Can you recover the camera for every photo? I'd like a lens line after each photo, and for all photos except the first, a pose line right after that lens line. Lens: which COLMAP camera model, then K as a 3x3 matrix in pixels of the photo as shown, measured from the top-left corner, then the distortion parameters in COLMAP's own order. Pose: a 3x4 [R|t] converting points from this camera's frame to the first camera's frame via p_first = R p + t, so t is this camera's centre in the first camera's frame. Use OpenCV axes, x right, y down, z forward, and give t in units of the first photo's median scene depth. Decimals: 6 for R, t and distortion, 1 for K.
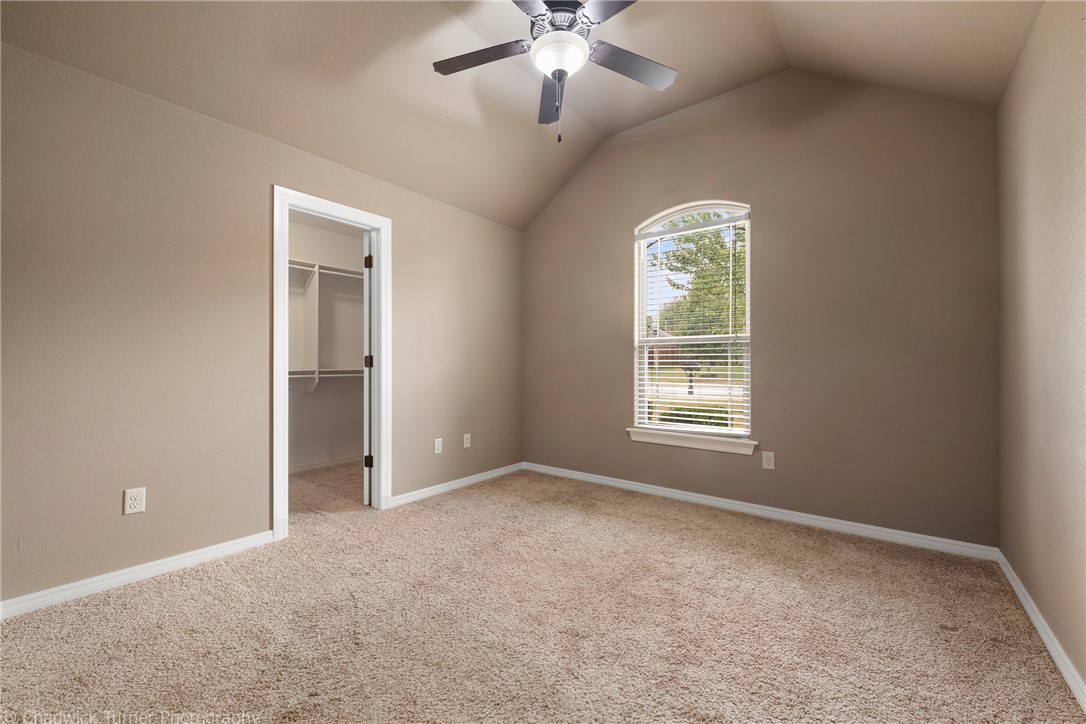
lens RADIAL K [[434.3, 0, 542.2], [0, 434.3, 363.1], [0, 0, 1]] dist [-0.002384, -0.001145]
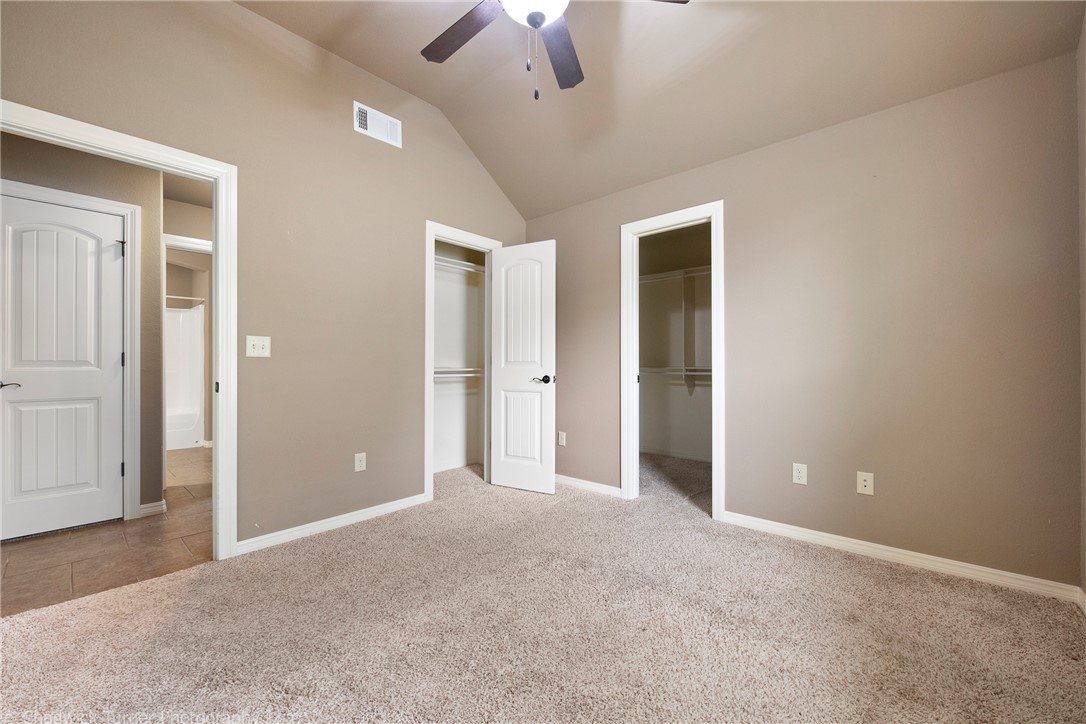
lens RADIAL K [[434.3, 0, 542.1], [0, 434.3, 364.0], [0, 0, 1]] dist [-0.002384, -0.001145]
pose [[-0.072426, -0.000175, -0.997374, 0.548269], [0.012413, 0.999922, -0.001077, 0.002625], [0.997297, -0.012459, -0.072418, 0.665081]]
